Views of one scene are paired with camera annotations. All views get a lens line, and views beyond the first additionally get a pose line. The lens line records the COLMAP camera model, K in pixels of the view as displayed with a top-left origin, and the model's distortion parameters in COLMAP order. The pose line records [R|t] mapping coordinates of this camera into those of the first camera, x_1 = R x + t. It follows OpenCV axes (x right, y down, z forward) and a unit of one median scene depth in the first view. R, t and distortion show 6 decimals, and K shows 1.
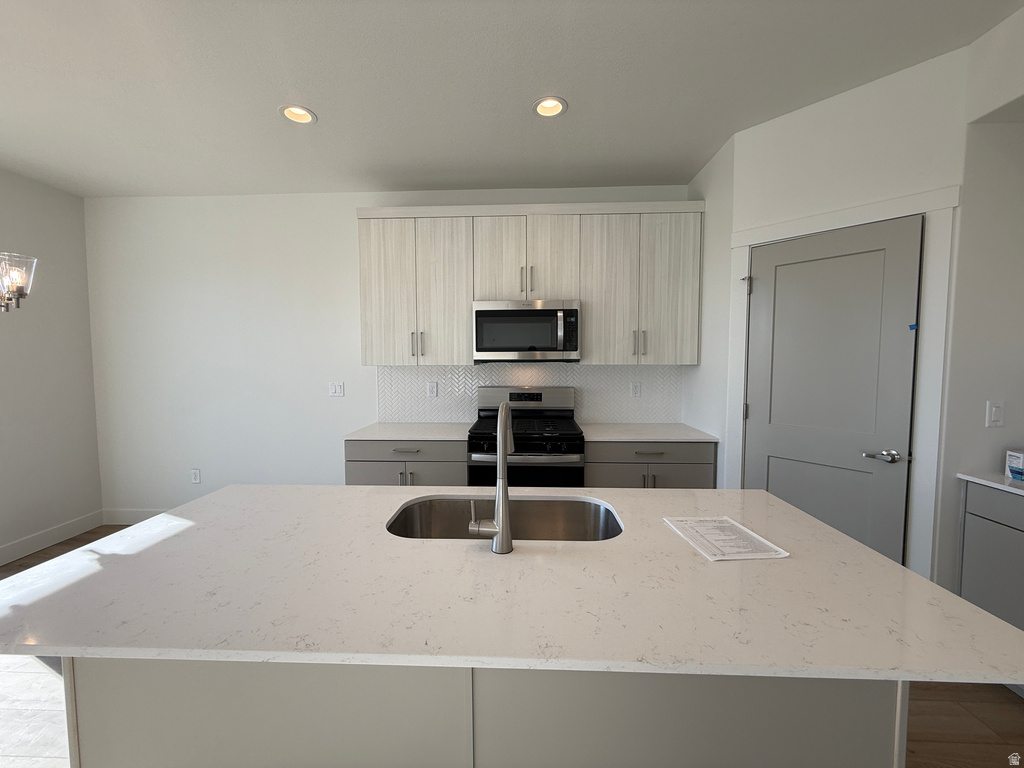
lens RADIAL K [[407.8, 0, 510.8], [0, 407.8, 381.6], [0, 0, 1]] dist [0.001420, -0.000169]
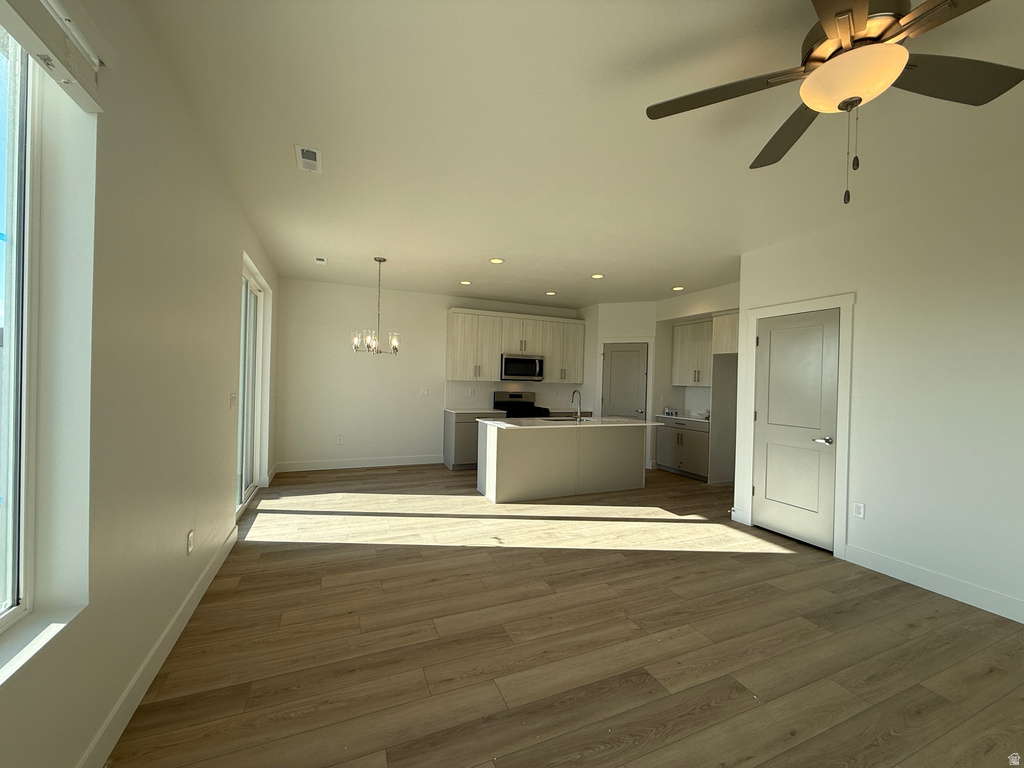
lens RADIAL K [[407.8, 0, 511.1], [0, 407.8, 384.7], [0, 0, 1]] dist [0.001420, -0.000169]
pose [[0.897896, 0.023108, 0.439601, -1.055768], [-0.004941, 0.999087, -0.042425, 0.075454], [-0.440180, 0.035921, 0.897191, -1.081509]]
